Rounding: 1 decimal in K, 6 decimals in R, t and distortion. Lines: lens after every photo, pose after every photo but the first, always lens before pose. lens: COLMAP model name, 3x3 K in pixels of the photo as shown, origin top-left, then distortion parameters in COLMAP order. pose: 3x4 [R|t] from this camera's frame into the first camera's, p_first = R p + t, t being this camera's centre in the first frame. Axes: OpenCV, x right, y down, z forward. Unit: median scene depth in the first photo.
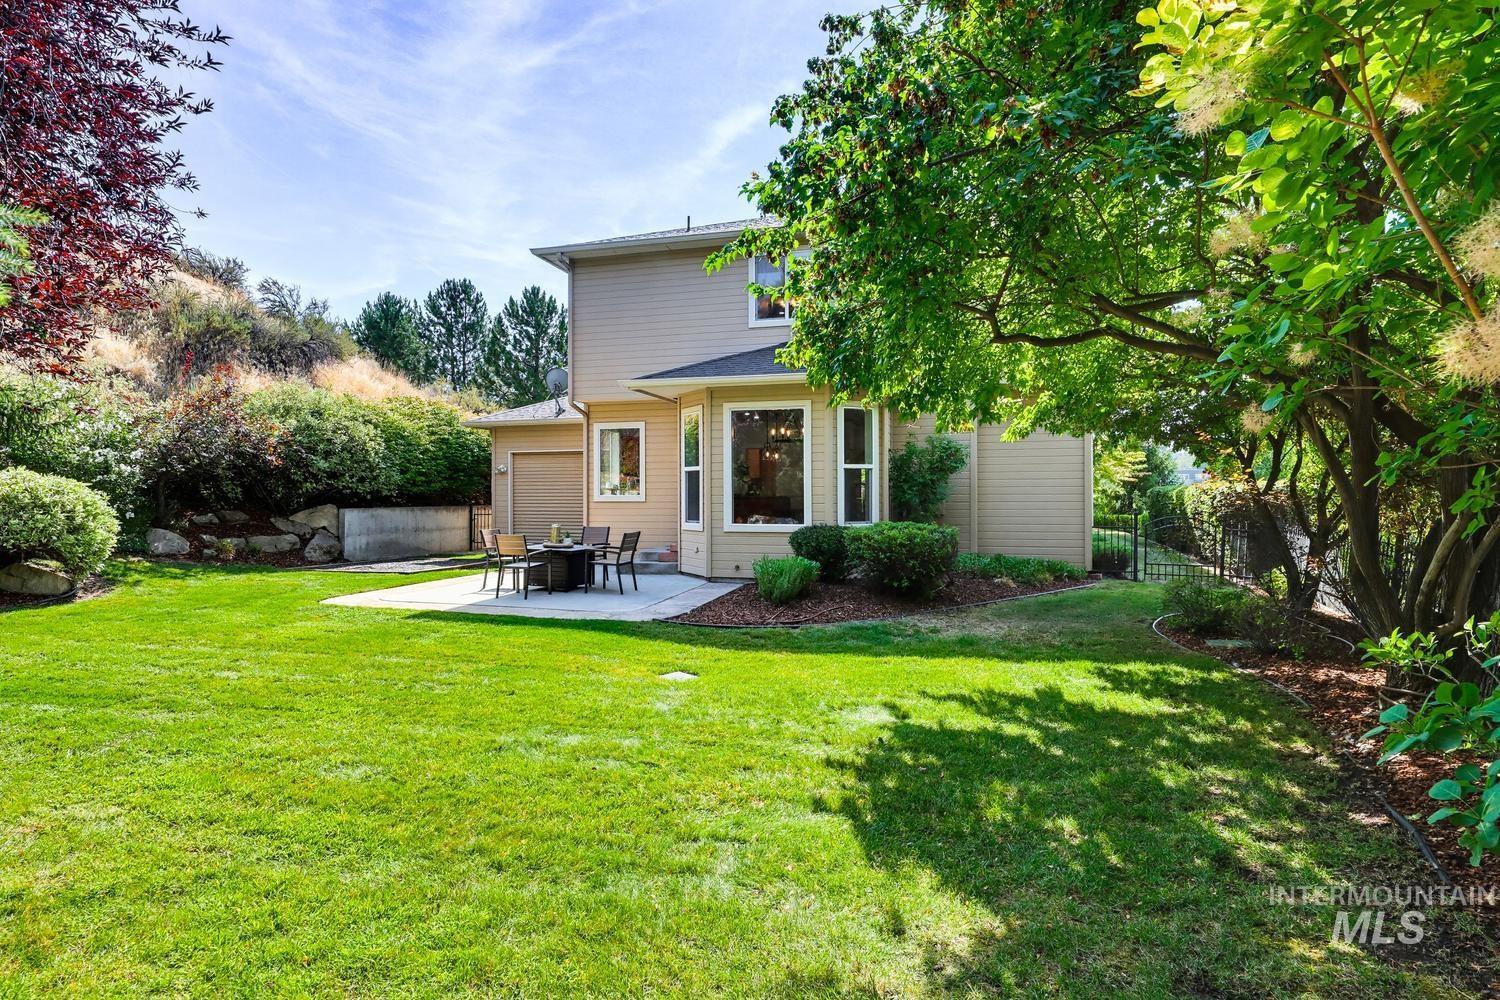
lens RADIAL K [[790.4, 0, 747.6], [0, 790.4, 498.6], [0, 0, 1]] dist [-0.002142, -0.000130]
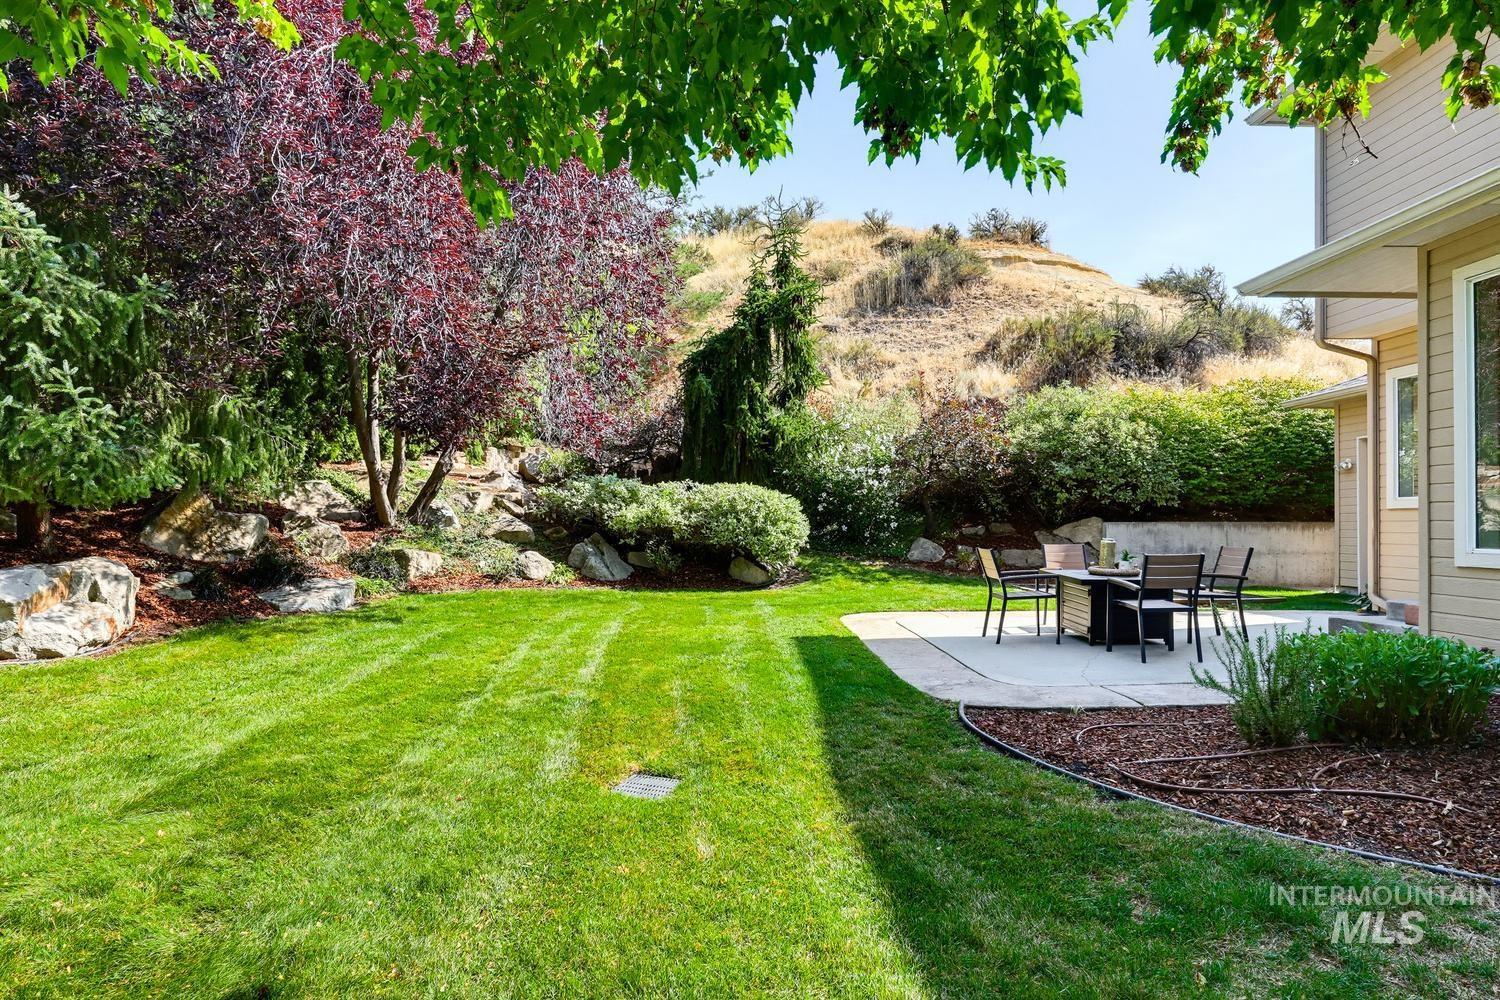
lens RADIAL K [[790.4, 0, 749.3], [0, 790.4, 503.4], [0, 0, 1]] dist [-0.002142, -0.000130]
pose [[0.290761, -0.018537, -0.956616, 0.208126], [-0.005237, 0.999767, -0.020965, 0.013074], [0.956781, 0.011105, 0.290596, 0.393903]]
